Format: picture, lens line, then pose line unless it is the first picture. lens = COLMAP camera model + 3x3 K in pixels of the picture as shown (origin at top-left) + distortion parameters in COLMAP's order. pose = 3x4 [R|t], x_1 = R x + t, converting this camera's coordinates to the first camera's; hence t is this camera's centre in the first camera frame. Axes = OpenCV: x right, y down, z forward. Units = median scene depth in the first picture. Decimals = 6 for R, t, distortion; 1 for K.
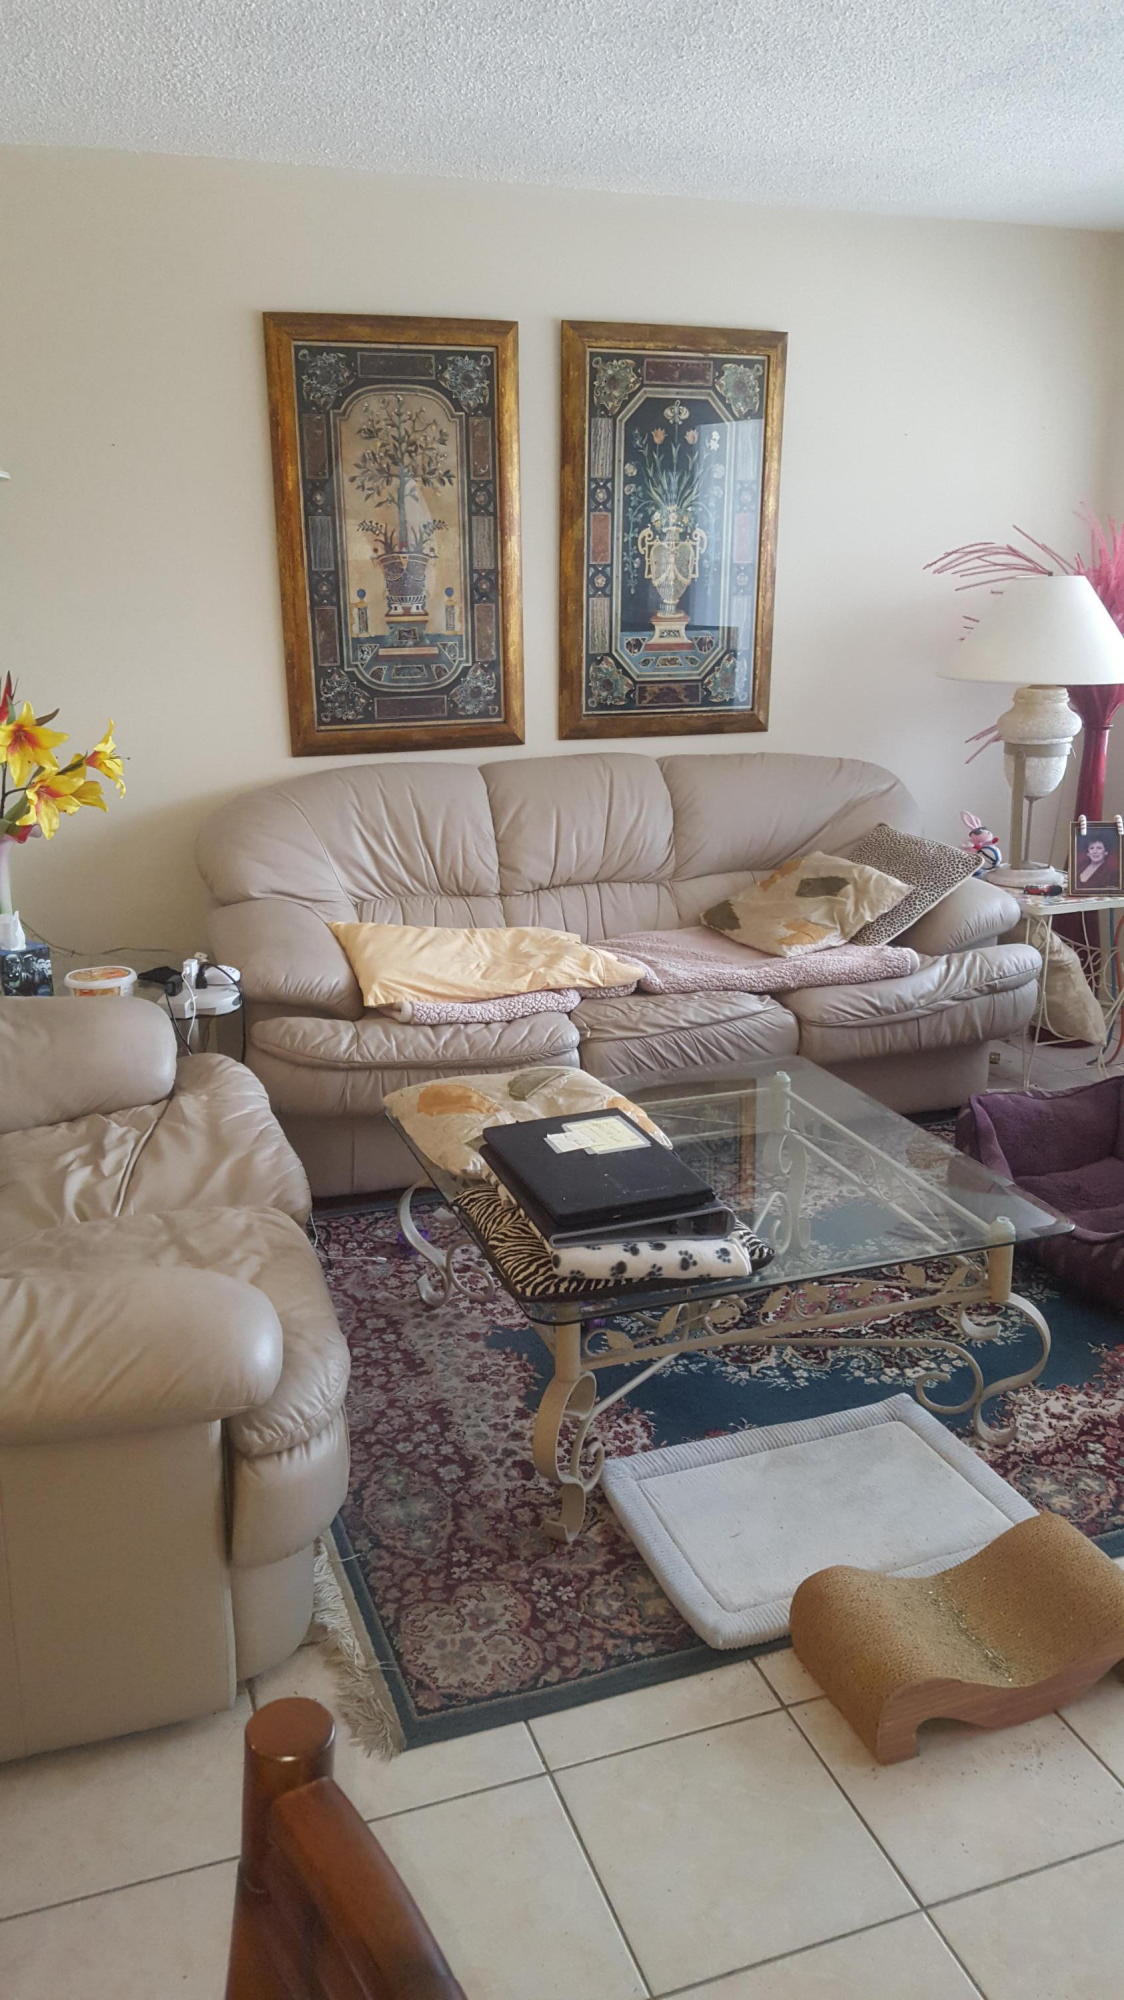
lens RADIAL K [[1483.6, 0, 562.0], [0, 1483.6, 1000.0], [0, 0, 1]] dist [0.161044, -0.368821]
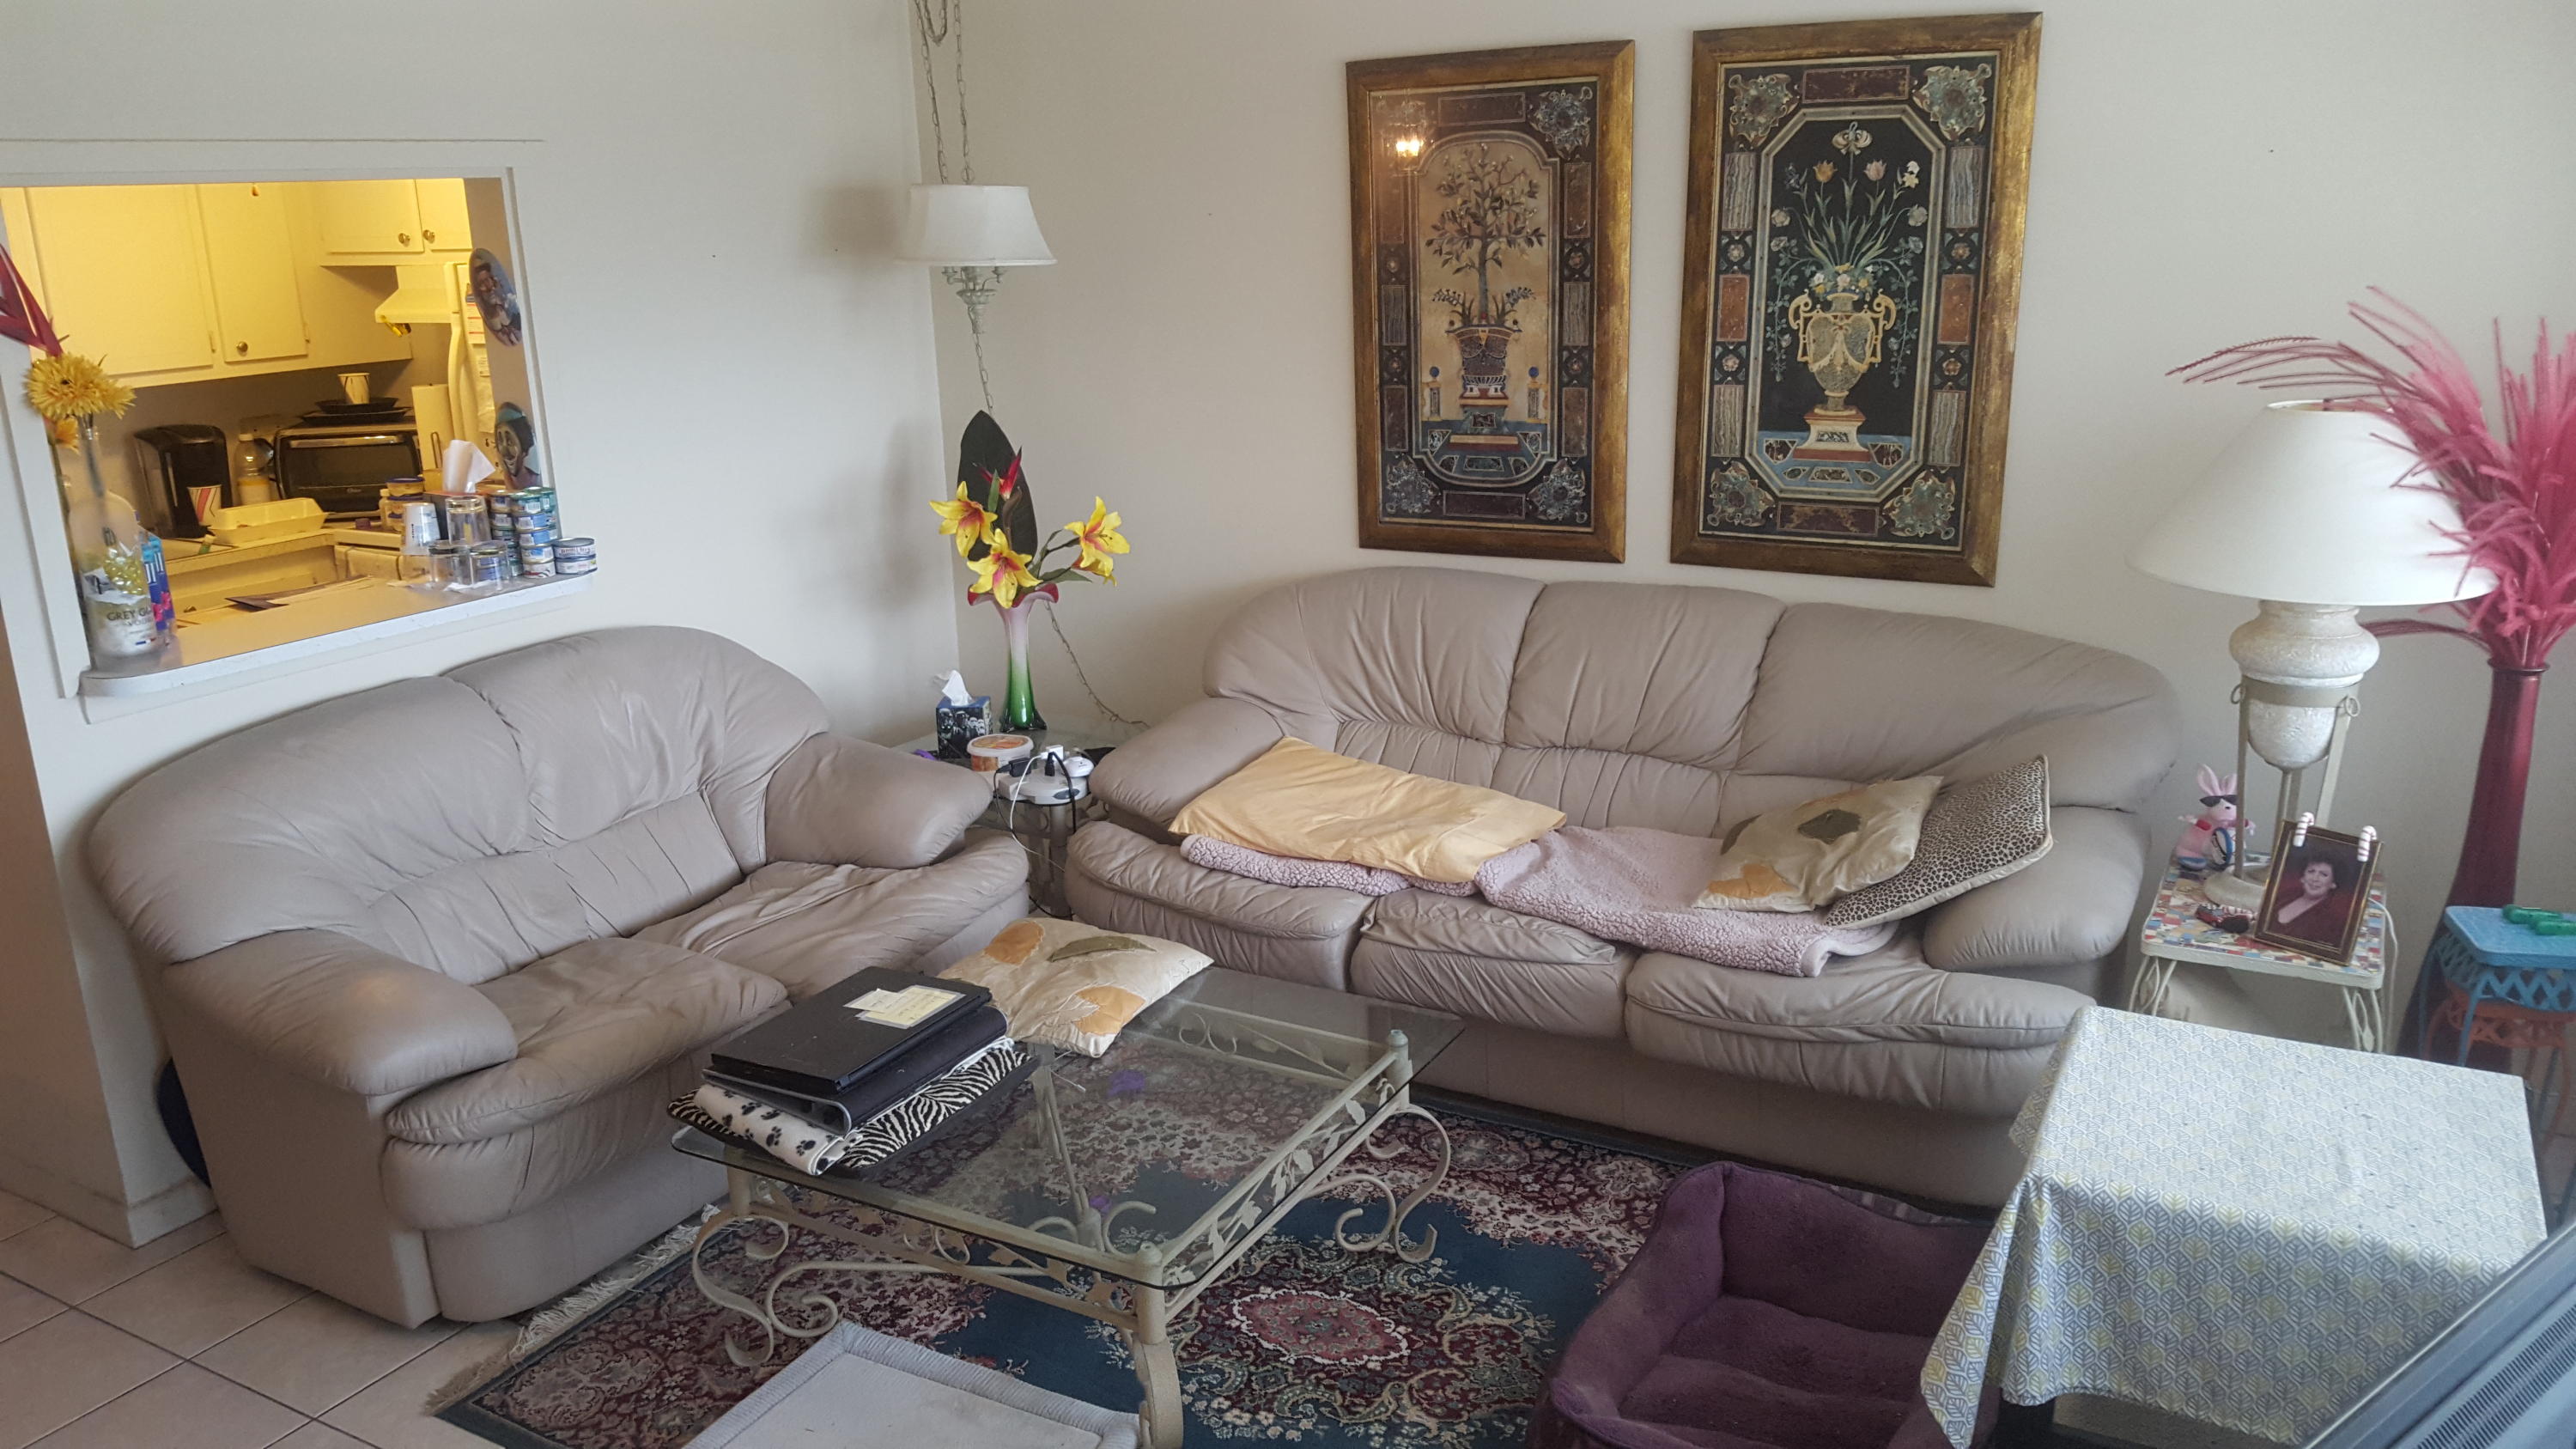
lens RADIAL K [[1911.2, 0, 1236.6], [0, 1911.2, 768.7], [0, 0, 1]] dist [0.161044, -0.368821]
pose [[0.641309, 0.210058, -0.737969, 0.639477], [-0.191829, 0.975146, 0.110866, -0.144908], [0.742916, 0.070465, 0.665666, 0.188855]]
